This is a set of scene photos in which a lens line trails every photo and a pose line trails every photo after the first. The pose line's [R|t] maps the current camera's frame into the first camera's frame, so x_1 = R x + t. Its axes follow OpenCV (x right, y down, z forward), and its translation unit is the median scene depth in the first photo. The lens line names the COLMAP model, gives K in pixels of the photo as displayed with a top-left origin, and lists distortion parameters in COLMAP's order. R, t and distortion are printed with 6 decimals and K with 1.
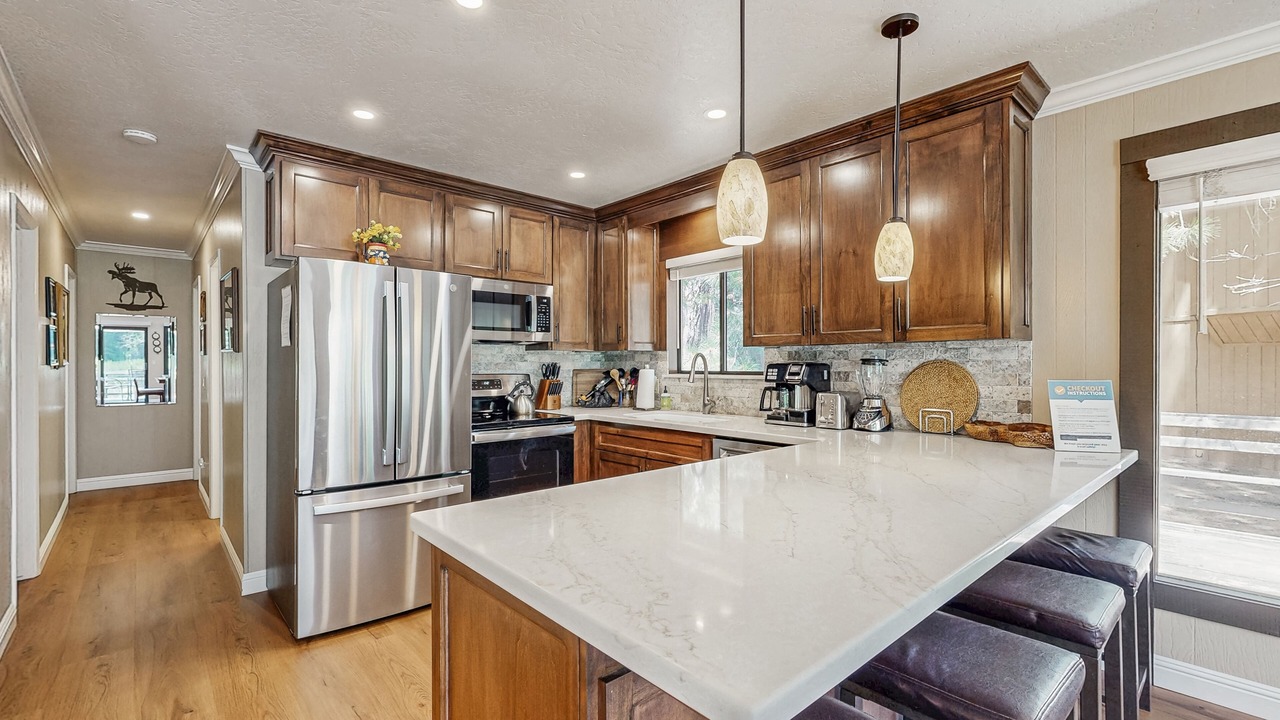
lens RADIAL K [[558.7, 0, 639.3], [0, 558.7, 353.1], [0, 0, 1]] dist [-0.002474, -0.000799]
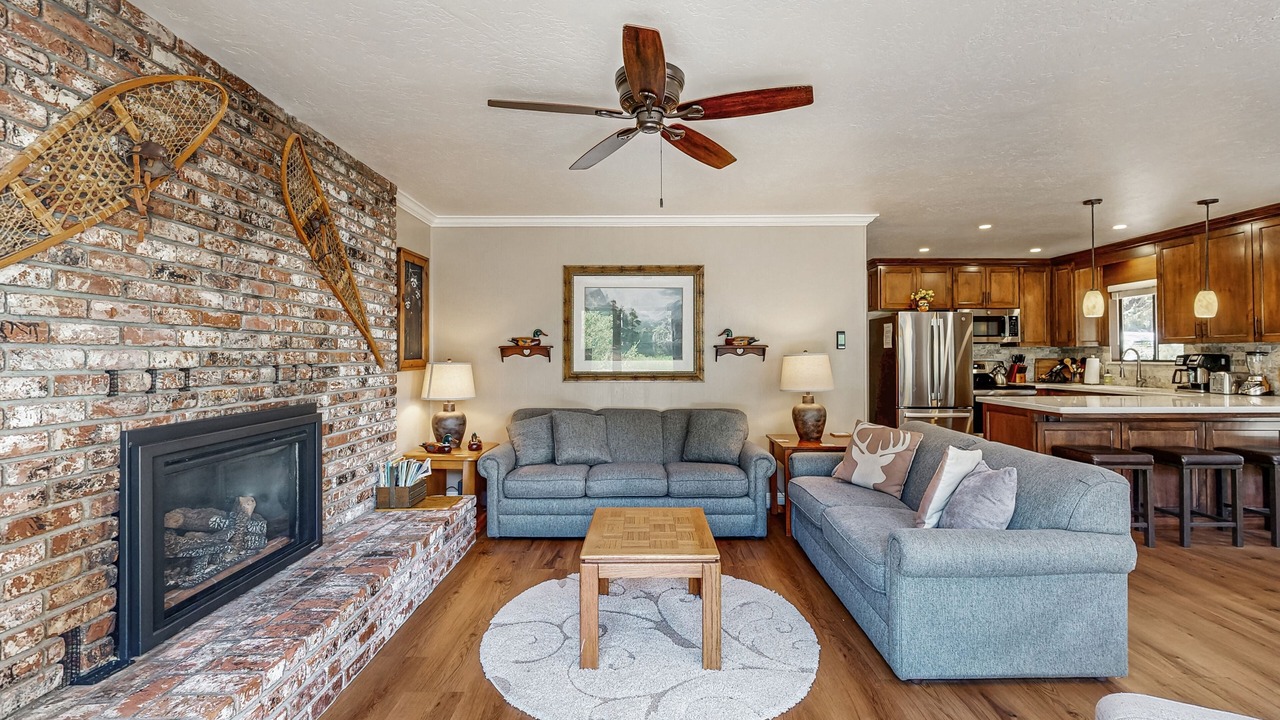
lens RADIAL K [[558.7, 0, 639.3], [0, 558.7, 353.1], [0, 0, 1]] dist [-0.002474, -0.000799]
pose [[0.734110, -0.004296, -0.679017, 0.154501], [0.014847, 0.999842, 0.009725, -0.021241], [0.678869, -0.017221, 0.734058, -1.078901]]
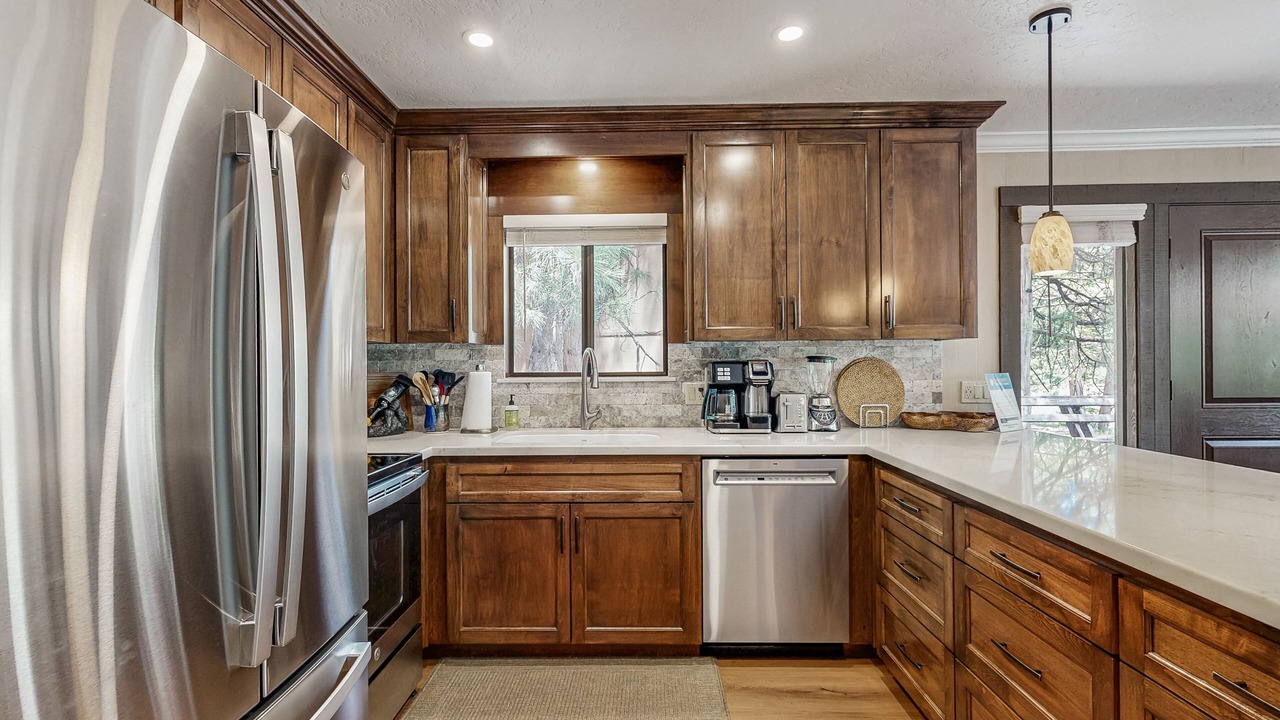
lens RADIAL K [[558.7, 0, 639.3], [0, 558.7, 353.1], [0, 0, 1]] dist [-0.002474, -0.000799]
pose [[0.679293, 0.010538, 0.733791, -0.388092], [-0.007917, 0.999944, -0.007031, 0.010979], [-0.733824, -0.001033, 0.679339, 0.440274]]
